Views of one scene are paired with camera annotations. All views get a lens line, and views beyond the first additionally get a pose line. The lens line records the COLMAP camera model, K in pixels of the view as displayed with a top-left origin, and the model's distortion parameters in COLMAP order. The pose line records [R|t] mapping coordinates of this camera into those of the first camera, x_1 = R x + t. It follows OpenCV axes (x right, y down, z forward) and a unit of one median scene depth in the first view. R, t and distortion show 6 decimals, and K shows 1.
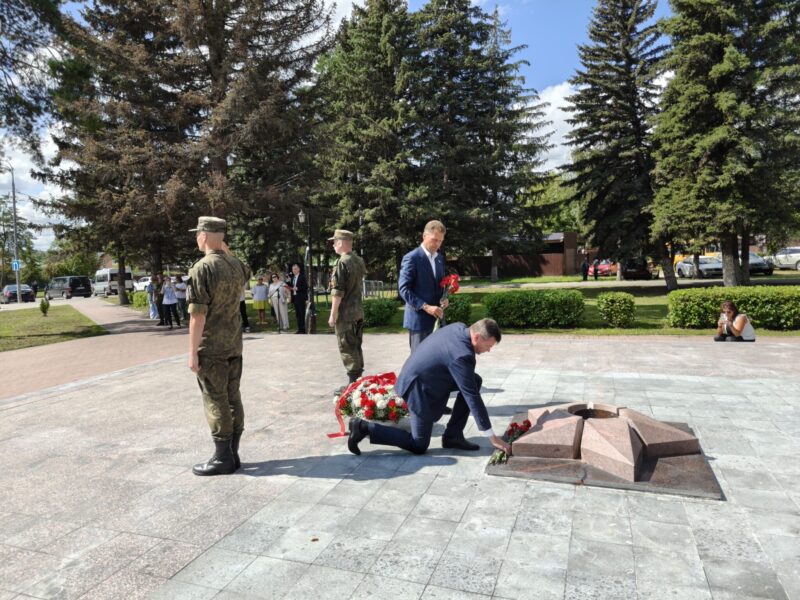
lens RADIAL K [[543.1, 0, 402.1], [0, 543.1, 290.5], [0, 0, 1]] dist [0.046337, -0.047566]
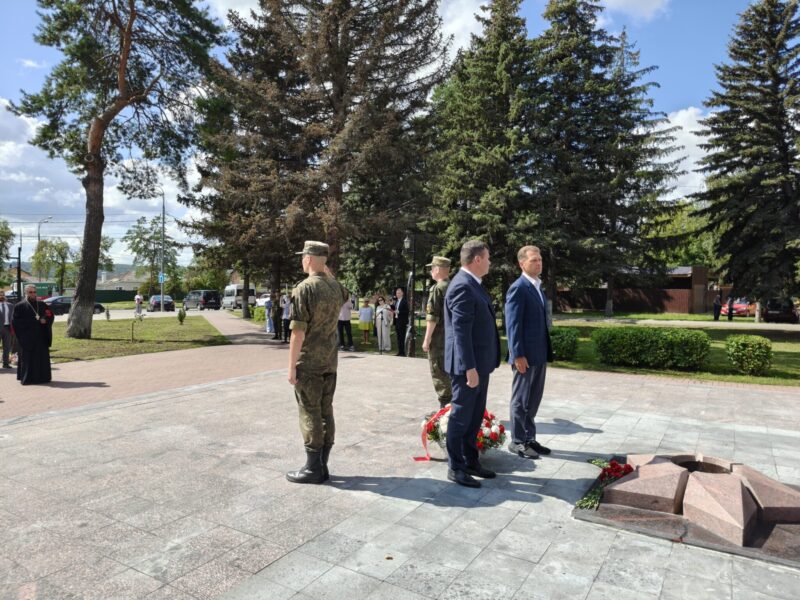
lens RADIAL K [[543.1, 0, 391.9], [0, 543.1, 300.6], [0, 0, 1]] dist [0.046337, -0.047566]
pose [[0.976104, 0.048966, -0.211715, 0.005554], [-0.055113, 0.998210, -0.023225, -0.000194], [0.210198, 0.034338, 0.977056, -0.002146]]
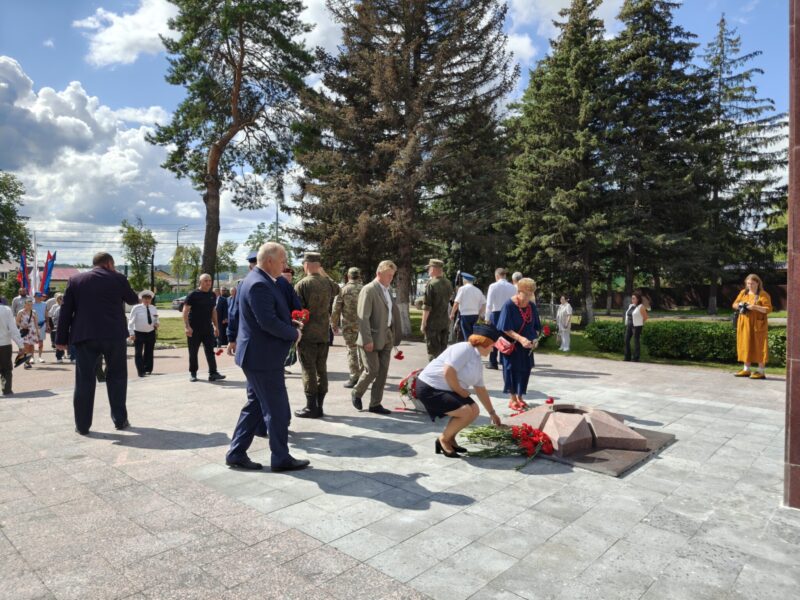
lens RADIAL K [[543.1, 0, 403.3], [0, 543.1, 293.5], [0, 0, 1]] dist [0.046337, -0.047566]
pose [[0.921353, 0.043059, -0.386334, 0.095632], [-0.056373, 0.998140, -0.023194, 0.001290], [0.384617, 0.043149, 0.922067, -0.064353]]
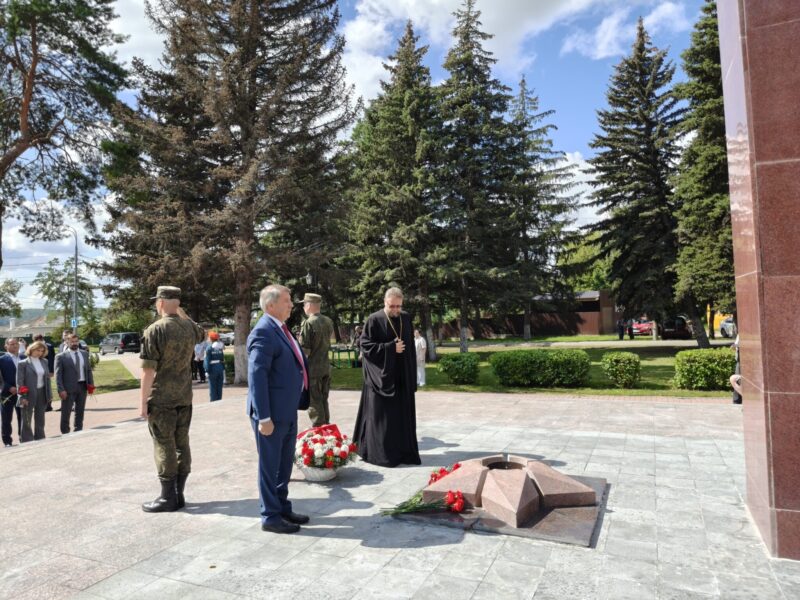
lens RADIAL K [[543.1, 0, 397.2], [0, 543.1, 294.3], [0, 0, 1]] dist [0.046337, -0.047566]
pose [[0.995851, -0.001378, -0.090993, 0.048643], [-0.007564, 0.995172, -0.097851, -0.000791], [0.090688, 0.098133, 0.991033, -0.024350]]
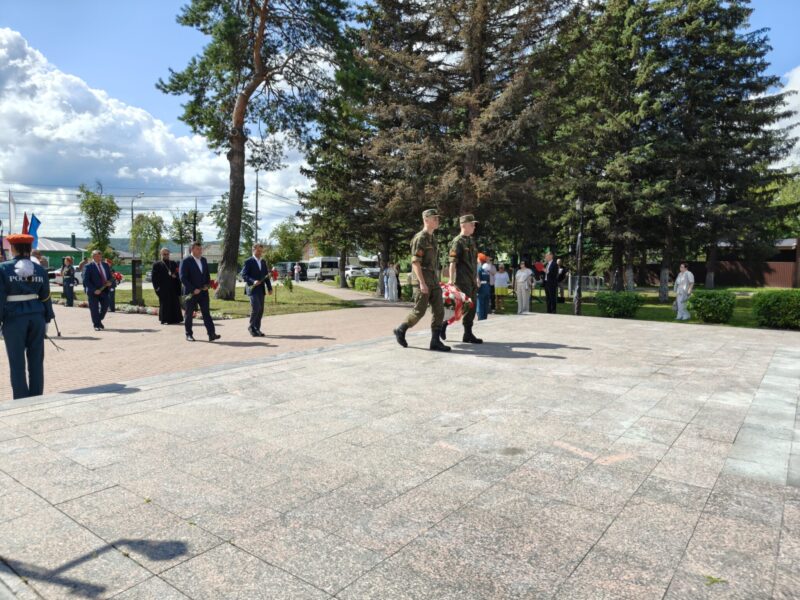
lens RADIAL K [[543.1, 0, 396.9], [0, 543.1, 293.1], [0, 0, 1]] dist [0.046337, -0.047566]
pose [[0.953034, 0.064418, -0.295932, -0.109853], [-0.063801, 0.997893, 0.011753, 0.026408], [0.296066, 0.007680, 0.955137, -0.067022]]
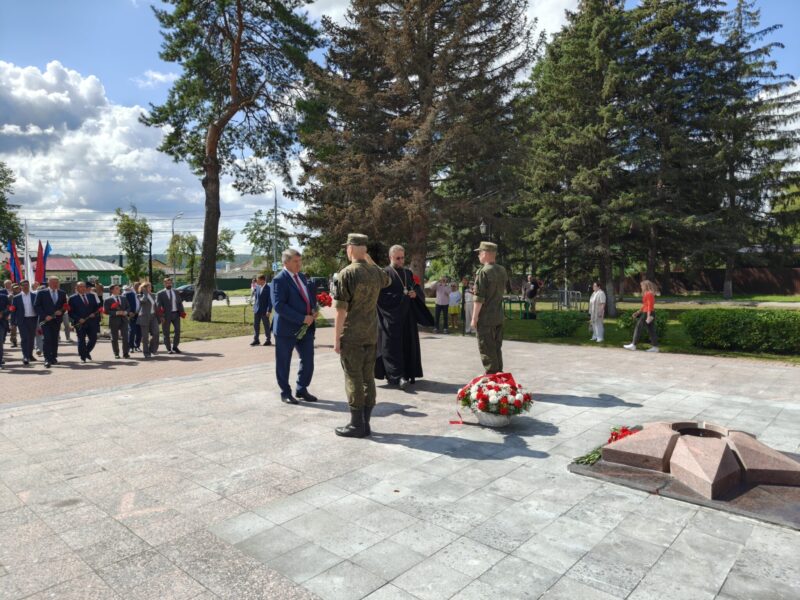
lens RADIAL K [[543.1, 0, 402.8], [0, 543.1, 294.2], [0, 0, 1]] dist [0.046337, -0.047566]
pose [[0.923905, 0.043045, -0.380192, 0.045579], [-0.045938, 0.998943, 0.001465, 0.000059], [0.379854, 0.016112, 0.924906, -0.024049]]
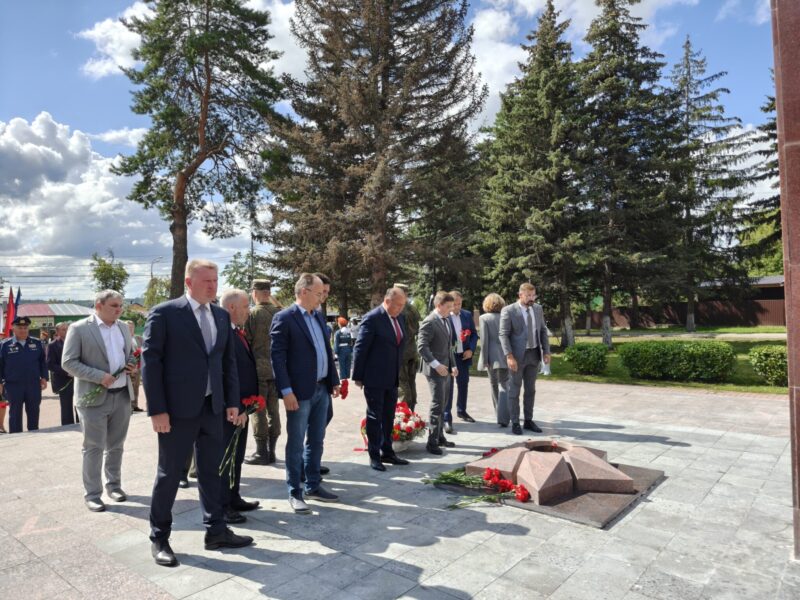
lens RADIAL K [[543.1, 0, 400.8], [0, 543.1, 298.5], [0, 0, 1]] dist [0.046337, -0.047566]
pose [[0.932801, 0.001627, -0.360389, 0.096222], [-0.025808, 0.997724, -0.062294, -0.001033], [0.359468, 0.067409, 0.930720, -0.035056]]
